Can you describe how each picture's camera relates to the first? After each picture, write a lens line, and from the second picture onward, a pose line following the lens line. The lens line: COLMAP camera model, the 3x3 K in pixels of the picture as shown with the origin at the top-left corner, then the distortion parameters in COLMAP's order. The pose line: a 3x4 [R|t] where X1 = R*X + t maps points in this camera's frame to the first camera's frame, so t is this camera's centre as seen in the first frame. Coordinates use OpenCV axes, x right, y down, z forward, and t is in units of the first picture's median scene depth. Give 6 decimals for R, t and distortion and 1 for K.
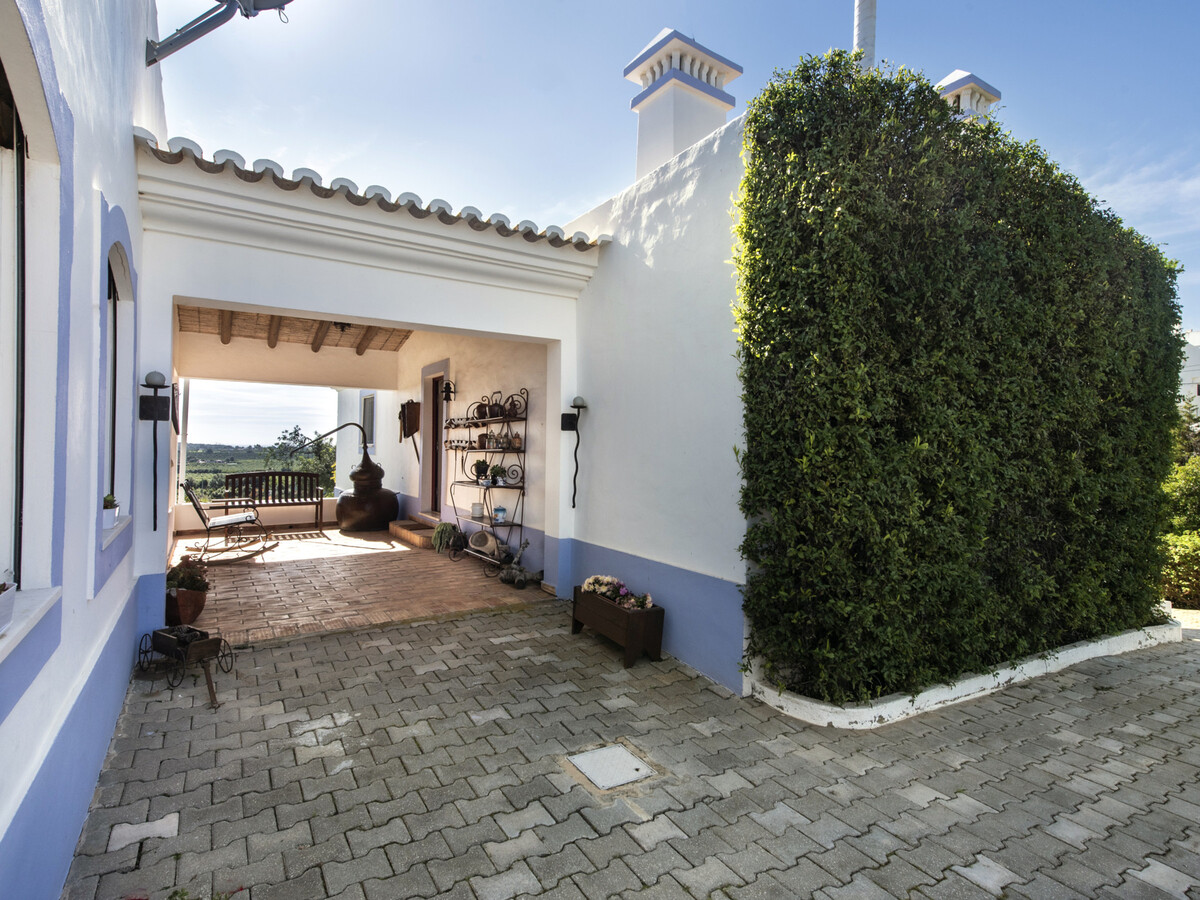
lens RADIAL K [[637.4, 0, 618.3], [0, 637.4, 446.7], [0, 0, 1]] dist [0.001130, -0.000250]
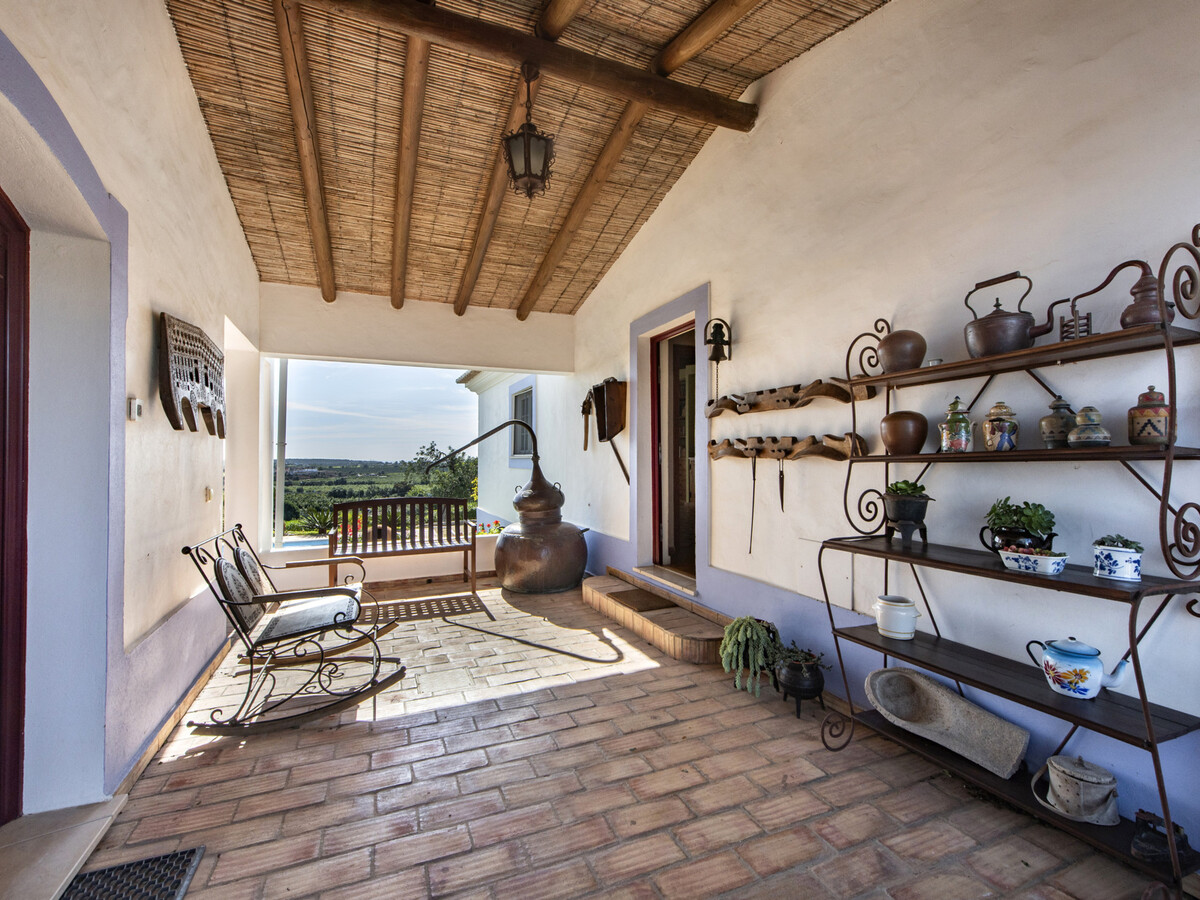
lens RADIAL K [[560.5, 0, 600.0], [0, 560.5, 450.0], [0, 0, 1]] dist [0.034688, -0.000029]
pose [[0.984055, -0.022480, -0.176440, -0.238192], [0.020298, 0.999694, -0.014162, 0.002033], [0.176704, 0.010355, 0.984210, 0.465045]]
